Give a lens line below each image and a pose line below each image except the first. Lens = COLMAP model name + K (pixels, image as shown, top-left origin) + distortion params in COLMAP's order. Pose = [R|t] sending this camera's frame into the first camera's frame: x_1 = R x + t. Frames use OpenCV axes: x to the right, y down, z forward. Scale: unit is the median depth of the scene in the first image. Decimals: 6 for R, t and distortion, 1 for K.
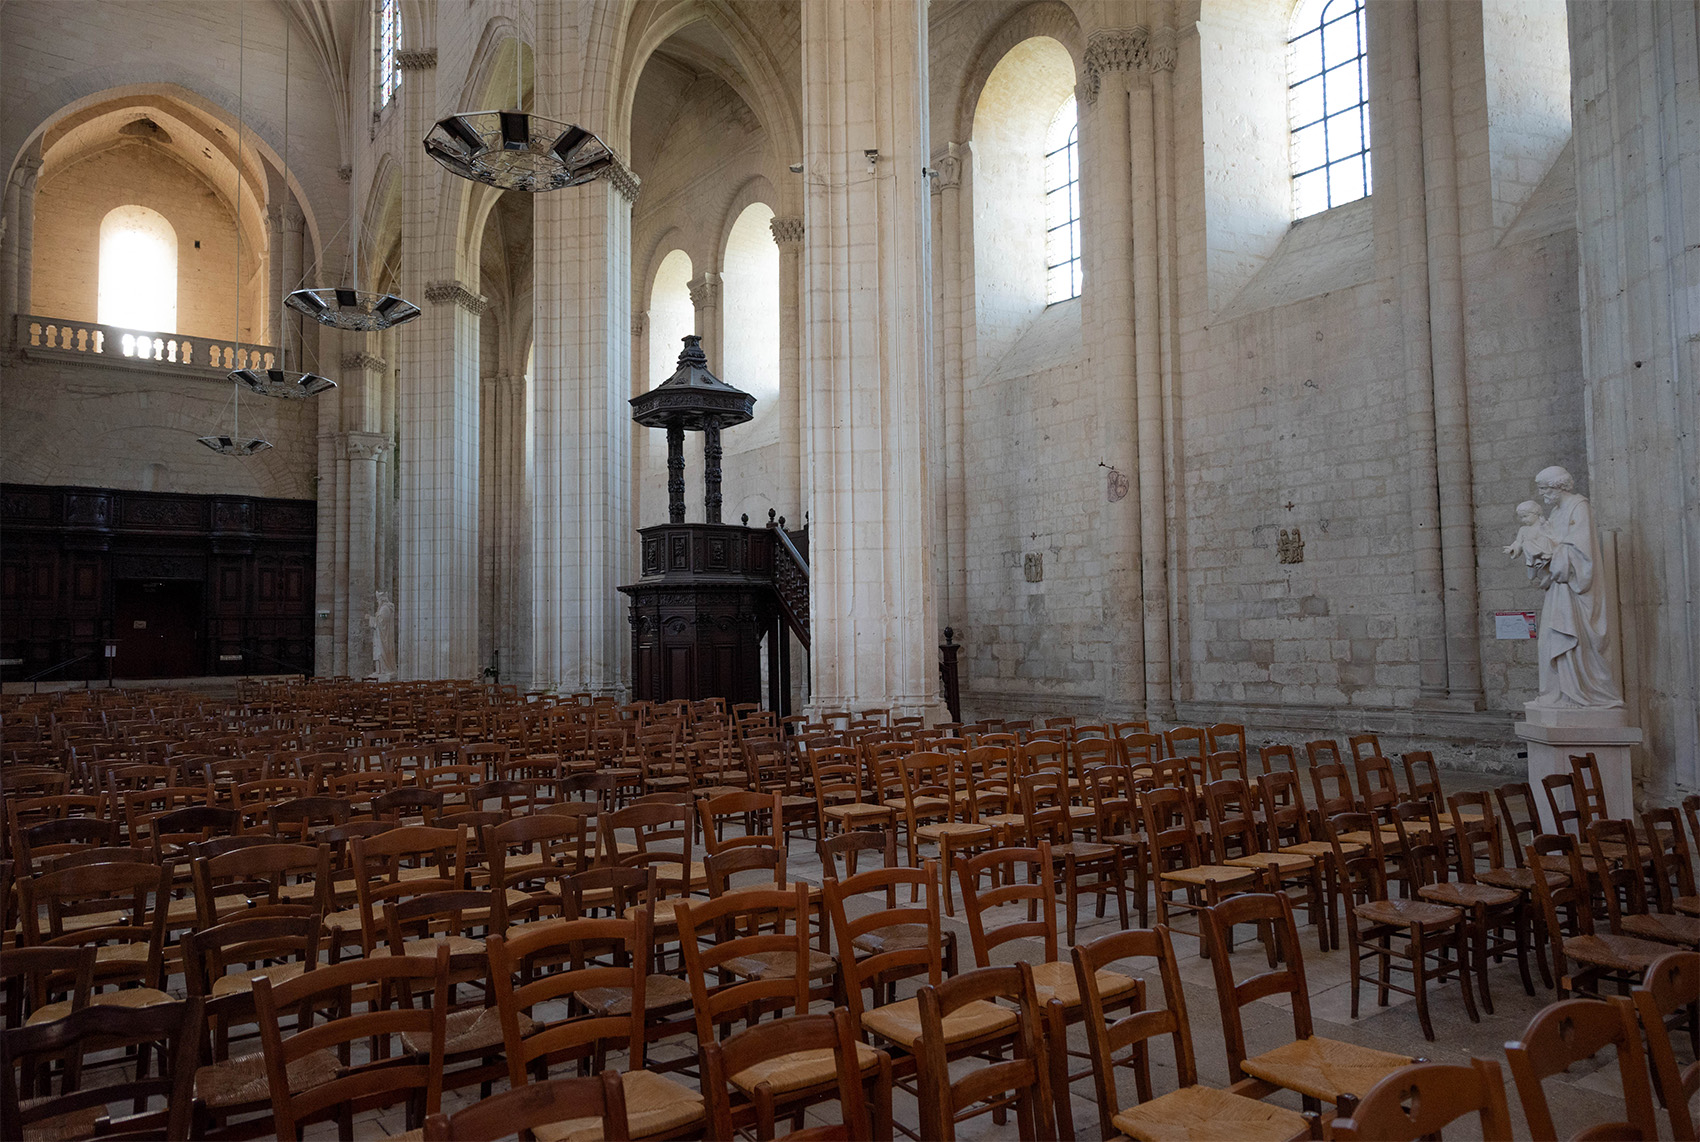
lens RADIAL K [[1166.0, 0, 853.0], [0, 1166.0, 570.5], [0, 0, 1]] dist [0.000339, 0.002685]
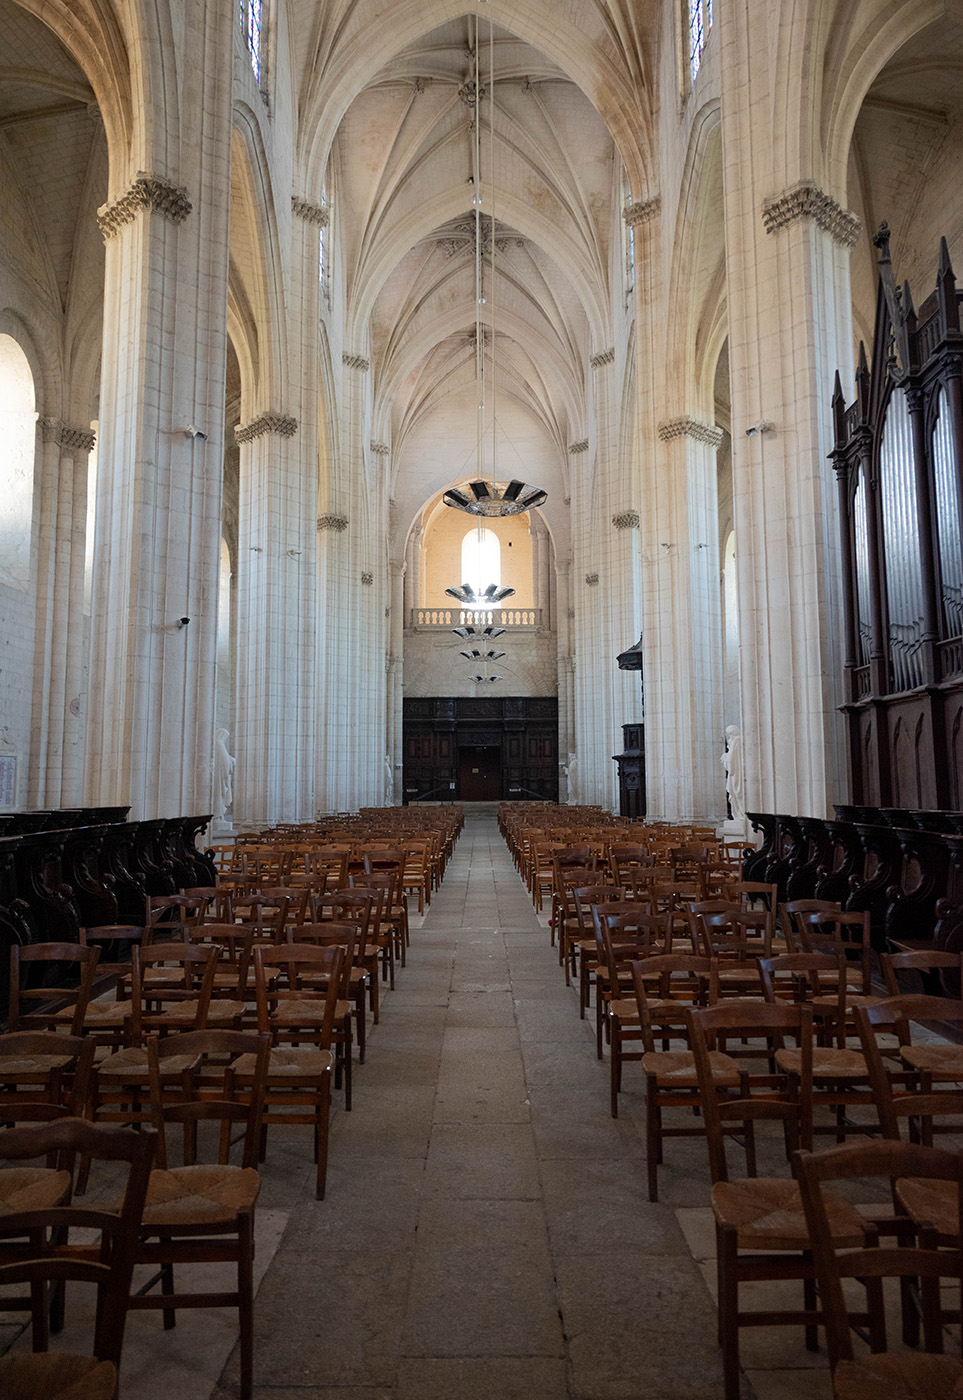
lens RADIAL K [[999.7, 0, 469.8], [0, 999.7, 671.3], [0, 0, 1]] dist [-0.003303, 0.011617]
pose [[0.798088, -0.054355, -0.600084, 0.382481], [0.026672, 0.998134, -0.054936, -0.026731], [0.601950, 0.027838, 0.798048, -0.285269]]
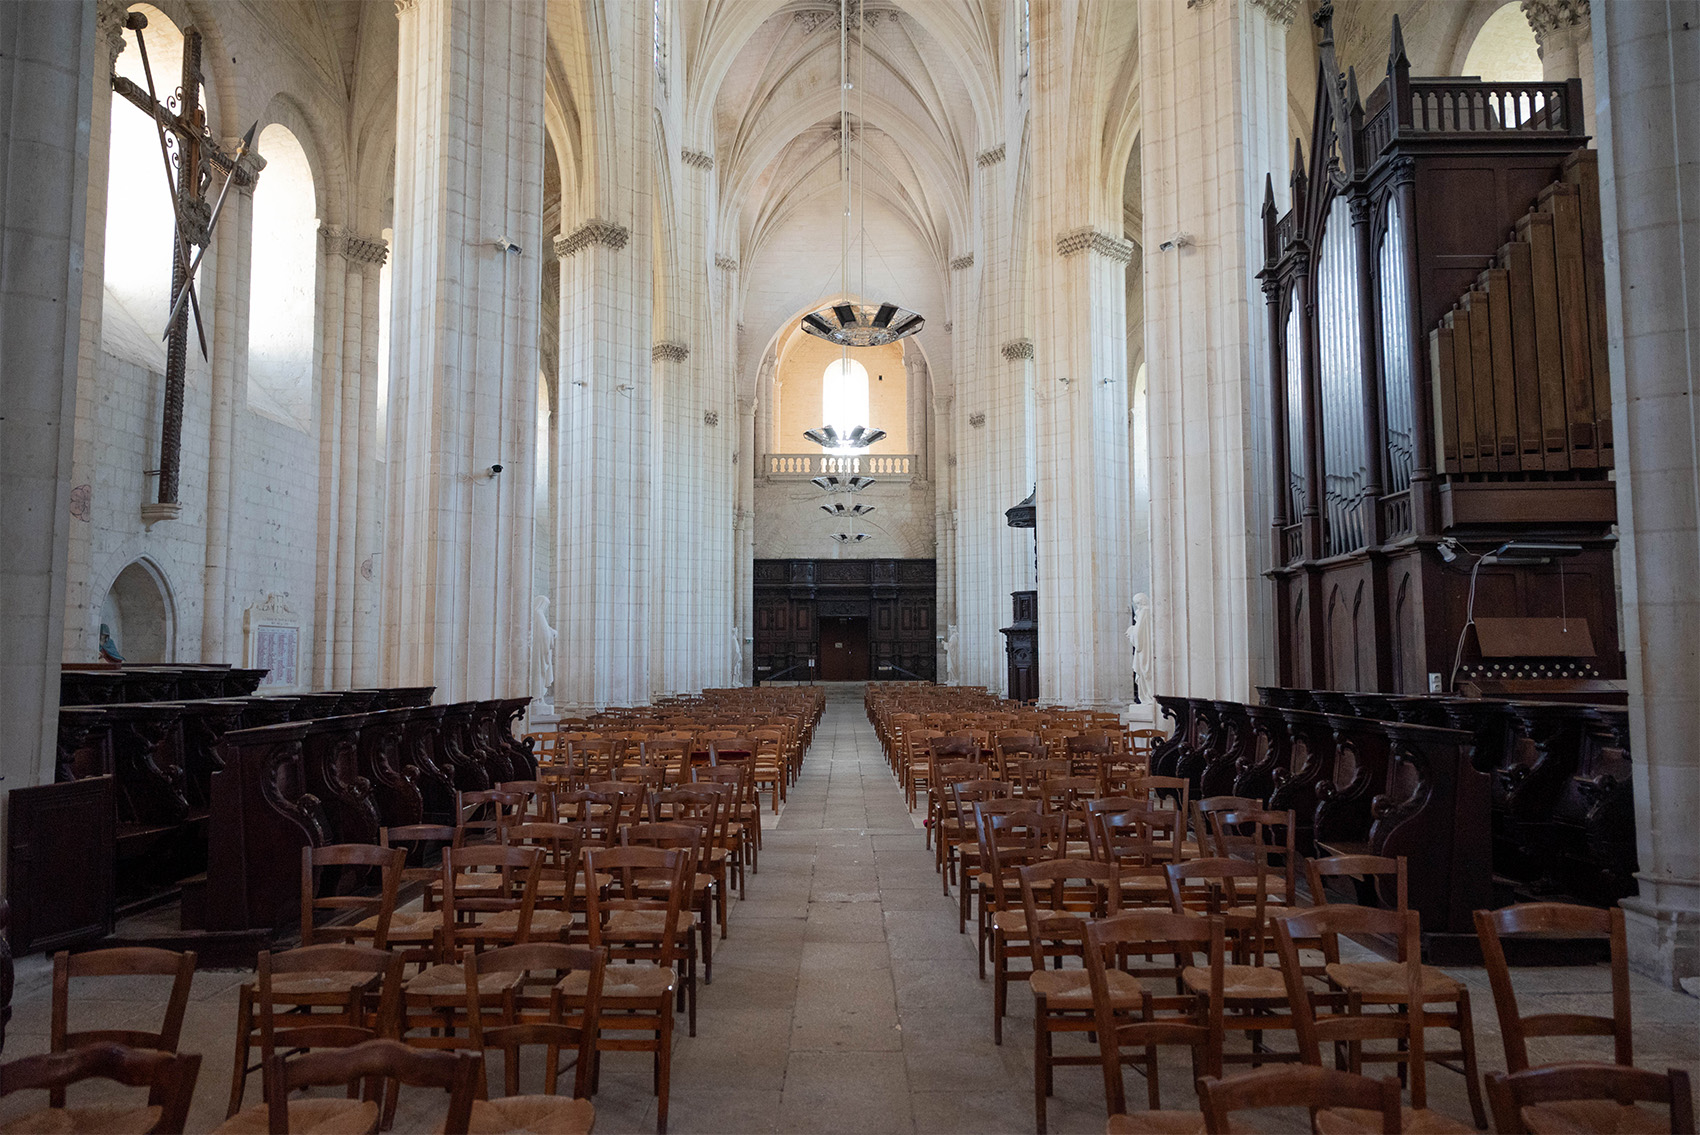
lens RADIAL K [[1180.2, 0, 836.2], [0, 1180.2, 566.5], [0, 0, 1]] dist [-0.005037, 0.010731]
pose [[0.800259, -0.032836, -0.598754, 0.383668], [0.024330, 0.999455, -0.022293, -0.027099], [0.599160, 0.003273, 0.800623, -0.287110]]
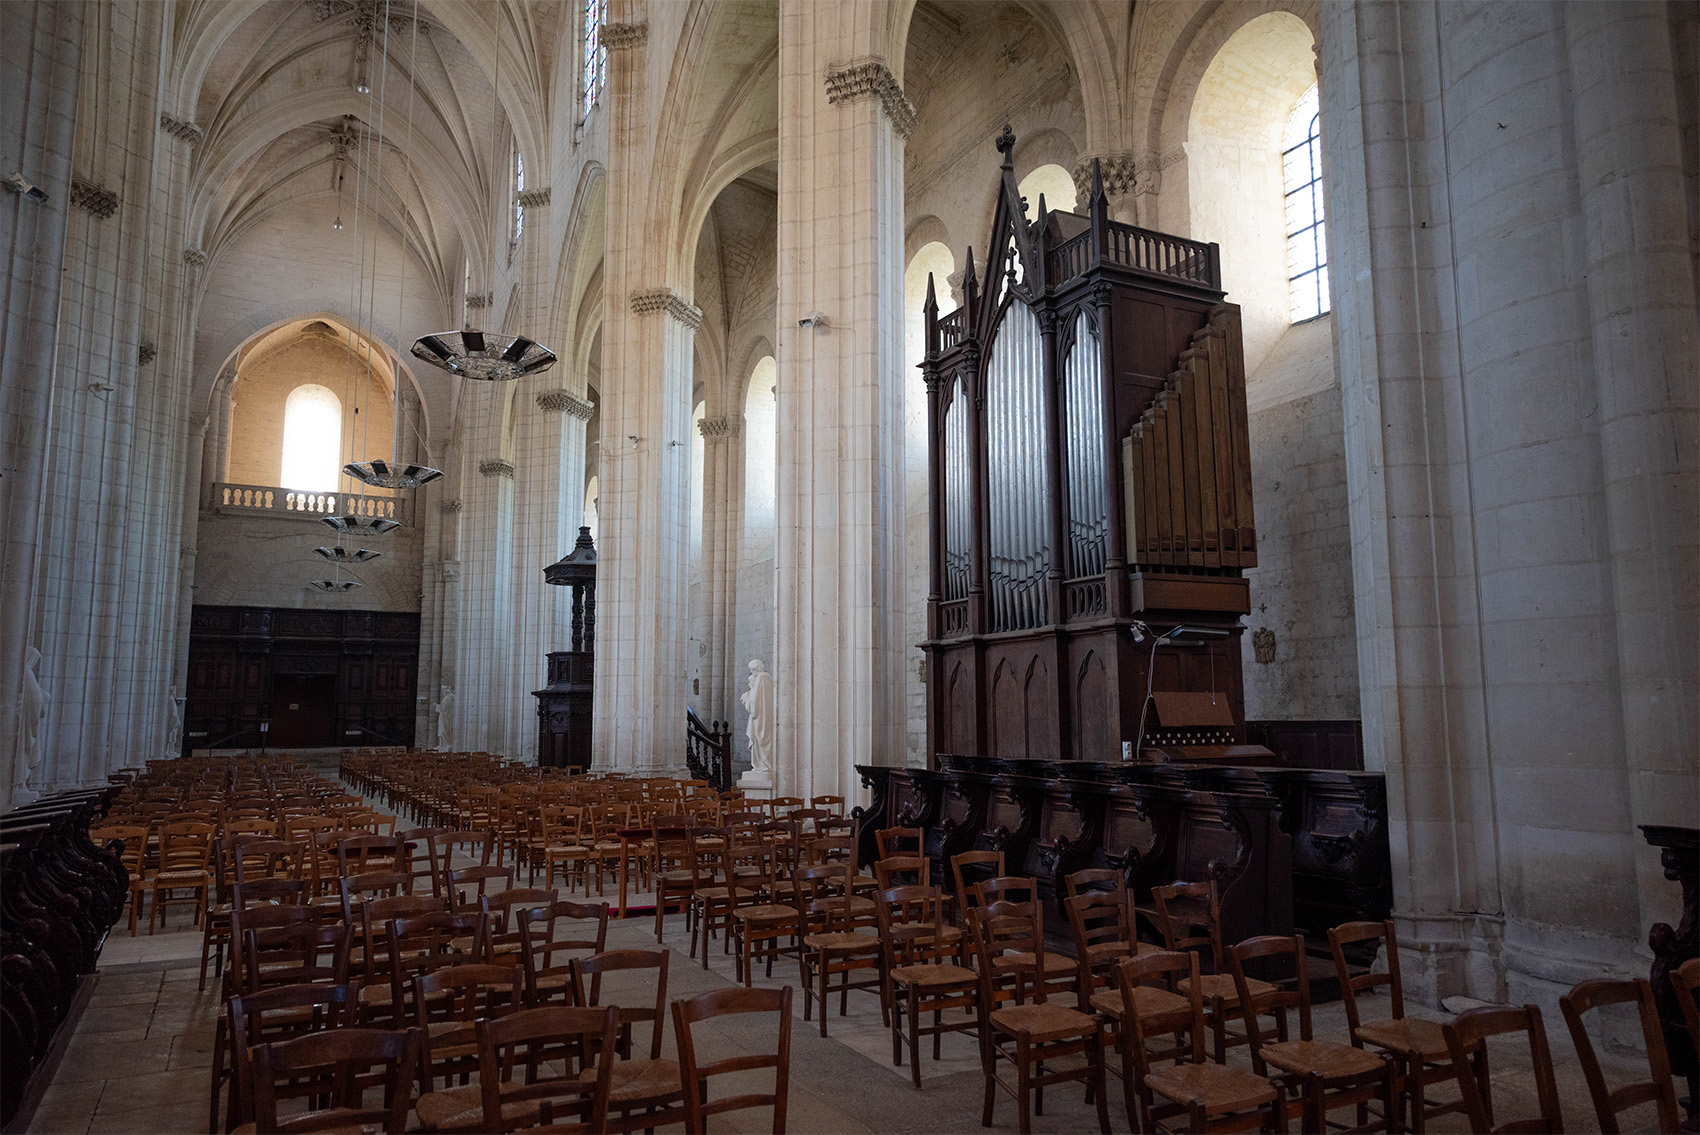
lens RADIAL K [[1180.2, 0, 873.5], [0, 1180.2, 564.3], [0, 0, 1]] dist [-0.005037, 0.010731]
pose [[0.989267, -0.008307, -0.145884, 0.298827], [-0.001774, 0.997626, -0.068838, -0.030170], [0.146109, 0.068358, 0.986904, -0.301337]]
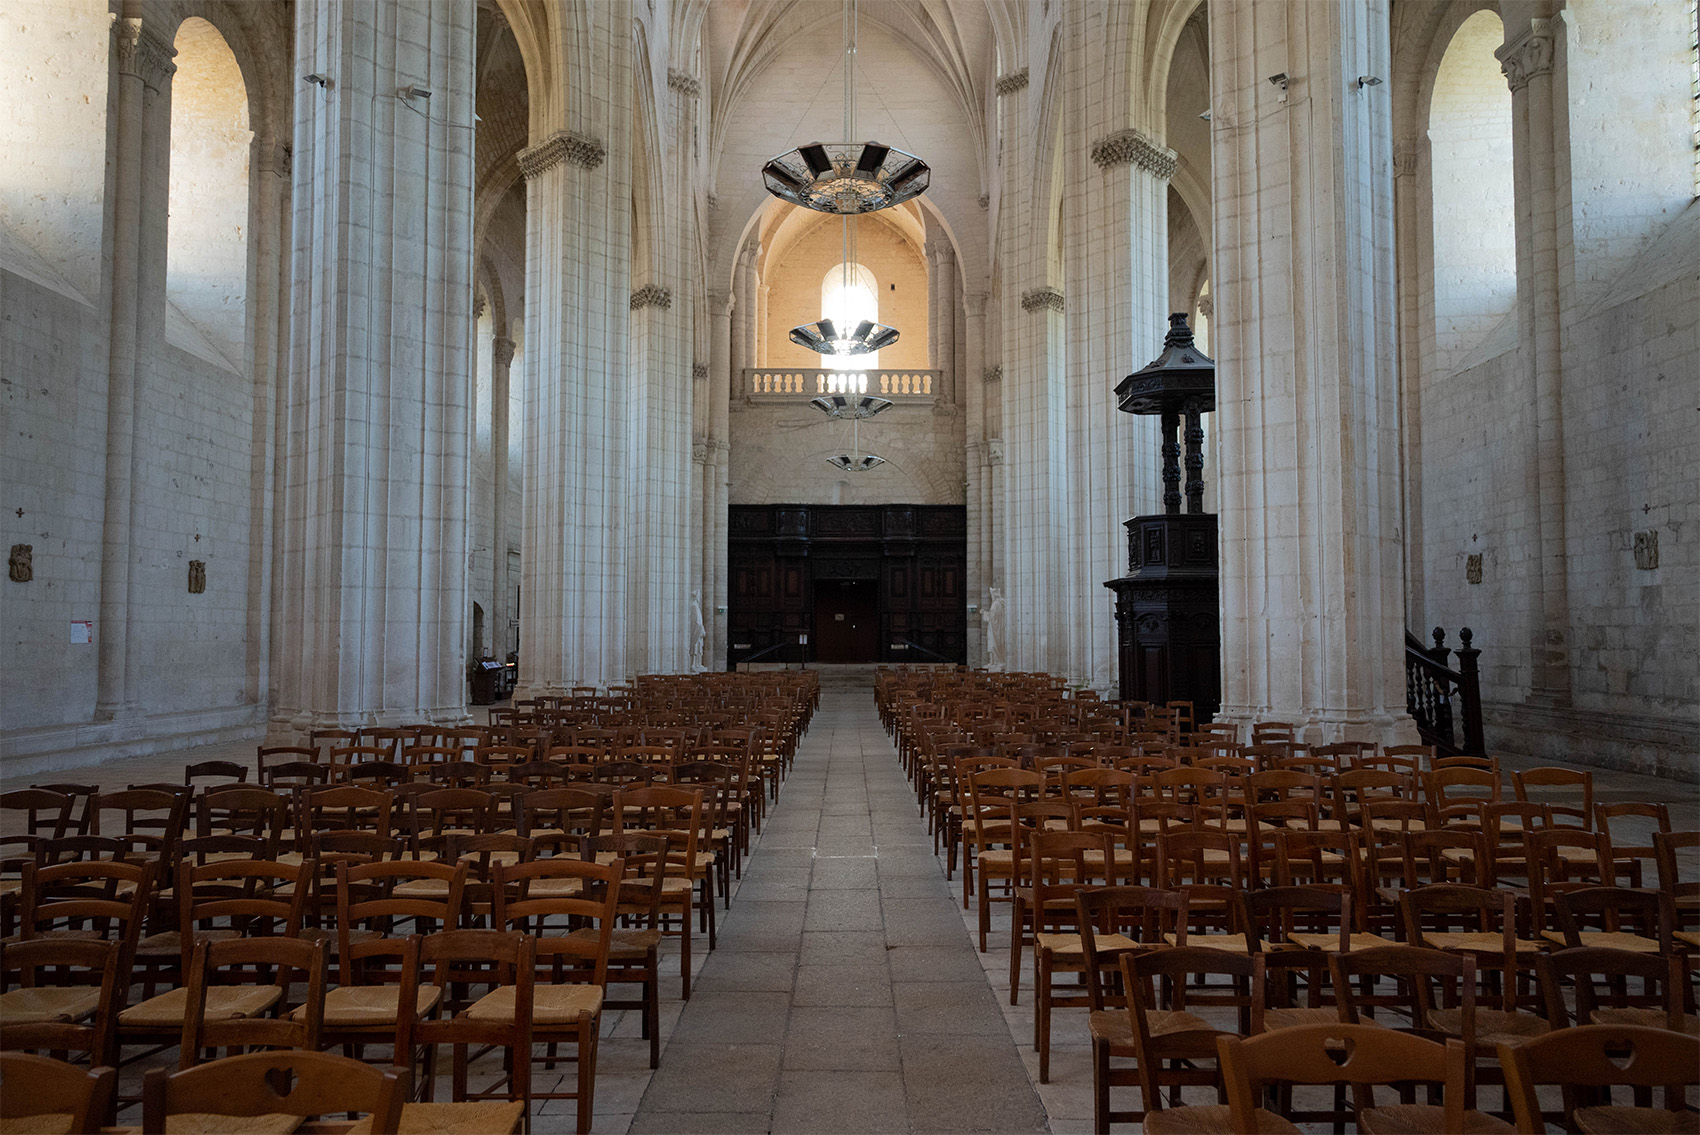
lens RADIAL K [[1180.2, 0, 843.2], [0, 1180.2, 569.5], [0, 0, 1]] dist [-0.005037, 0.010731]
pose [[0.802090, -0.018199, -0.596926, 0.134971], [0.021392, 0.999770, -0.001737, 0.000088], [0.596820, -0.011376, 0.802295, 0.050630]]
